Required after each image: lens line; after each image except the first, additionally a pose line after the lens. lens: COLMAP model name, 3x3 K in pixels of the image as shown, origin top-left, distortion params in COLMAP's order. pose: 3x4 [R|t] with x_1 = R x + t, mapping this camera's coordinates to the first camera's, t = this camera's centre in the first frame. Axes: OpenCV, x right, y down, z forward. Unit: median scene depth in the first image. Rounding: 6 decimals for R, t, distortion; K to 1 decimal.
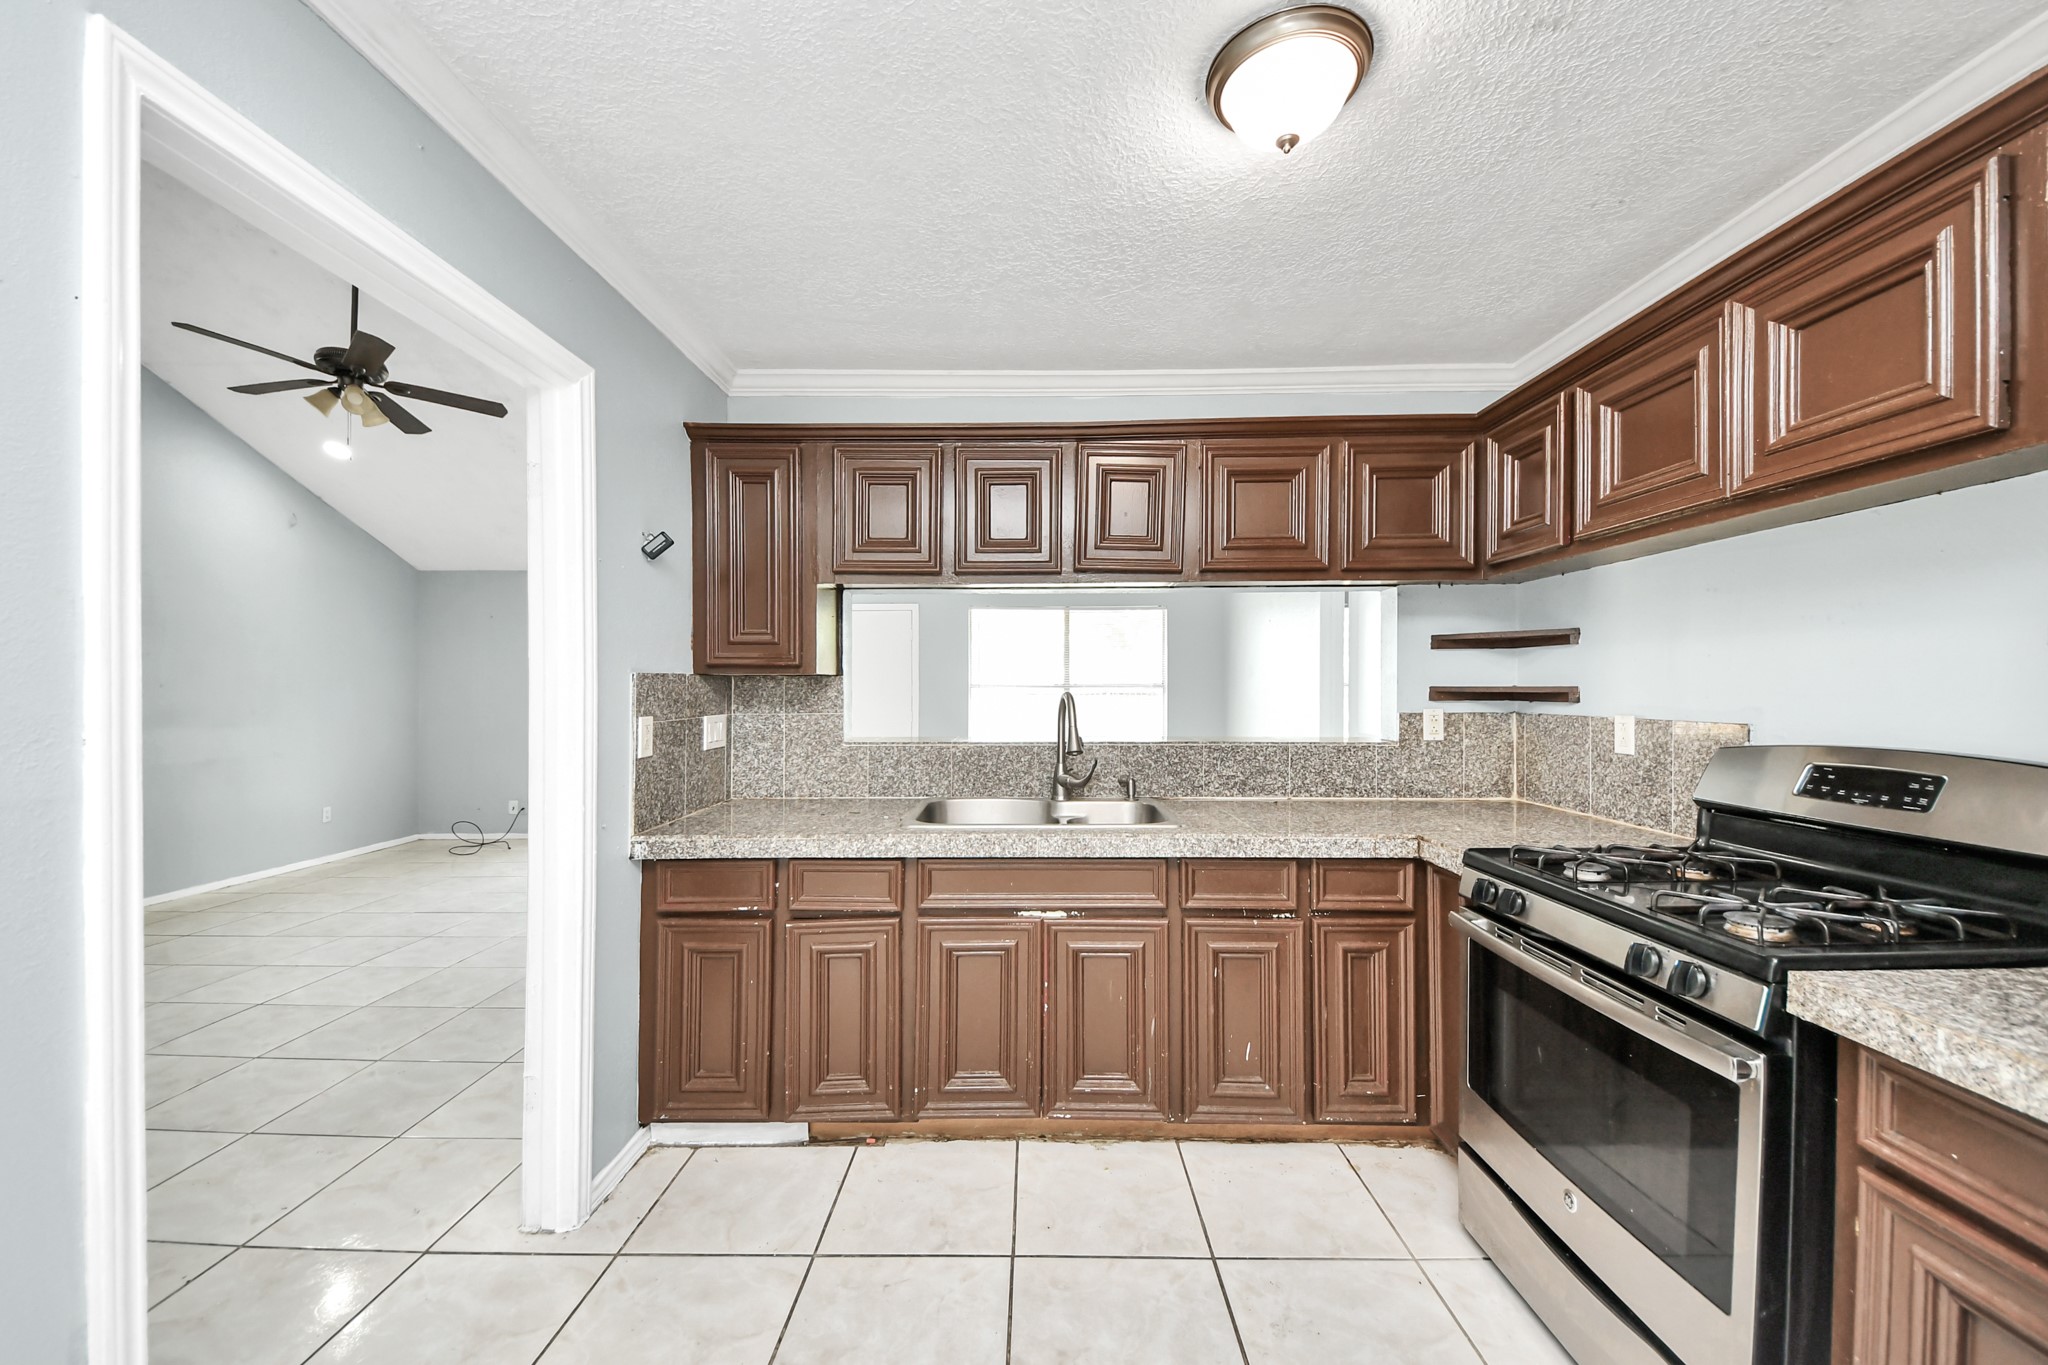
lens RADIAL K [[794.5, 0, 1026.8], [0, 794.5, 694.9], [0, 0, 1]] dist [0.000172, -0.000062]
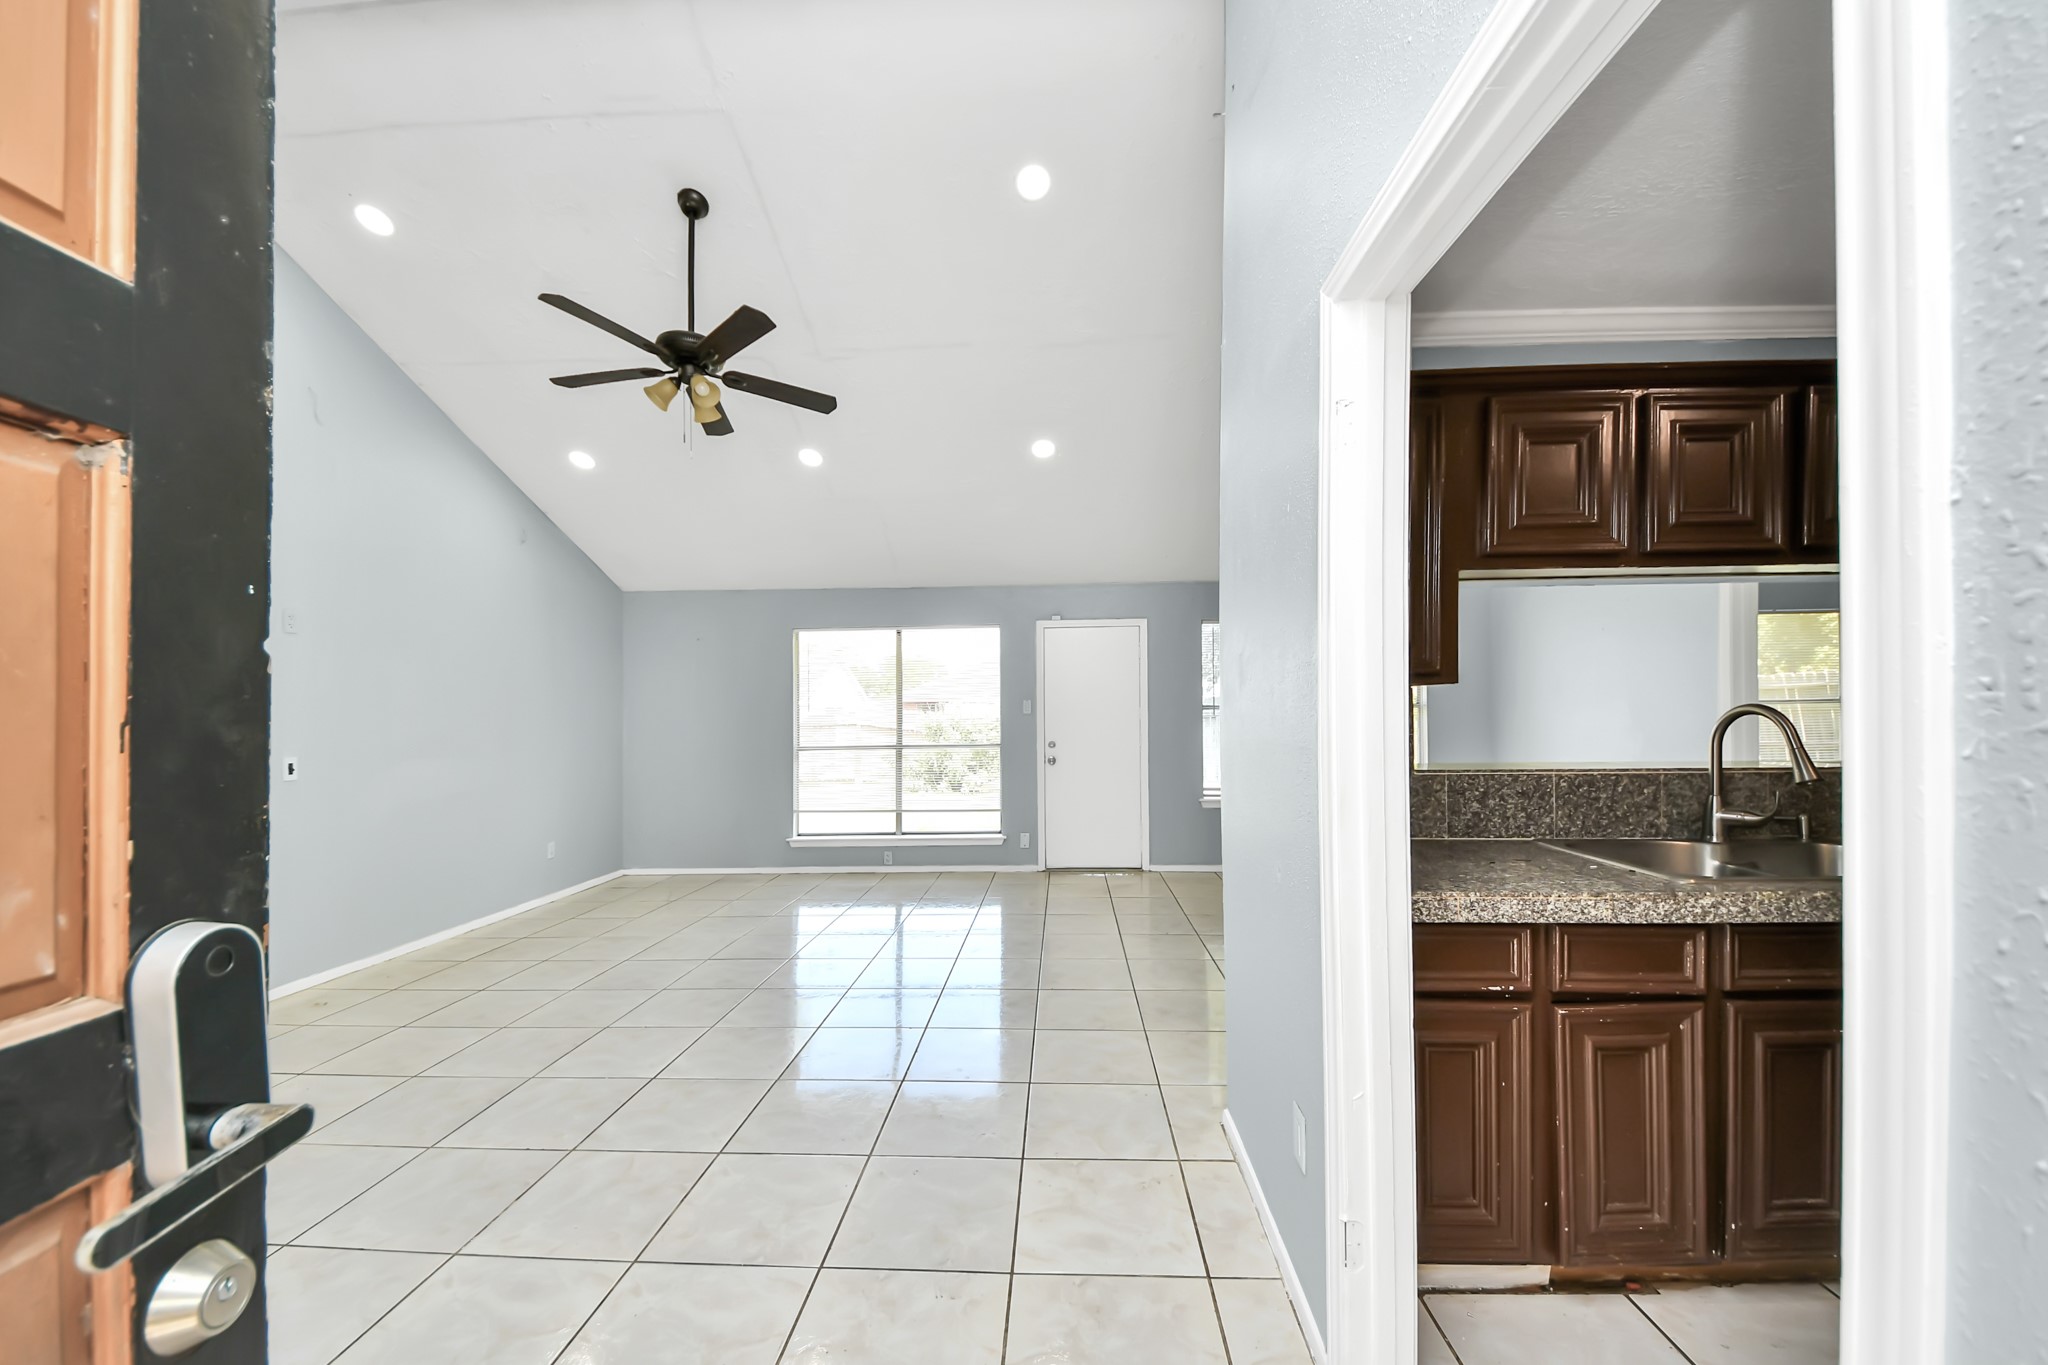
lens RADIAL K [[775.7, 0, 1021.8], [0, 775.7, 709.7], [0, 0, 1]] dist [0.001250, 0.000048]
pose [[0.999913, -0.004074, -0.012507, -0.780601], [0.003850, 0.999833, -0.017855, 0.009397], [0.012577, 0.017806, 0.999762, 0.225375]]
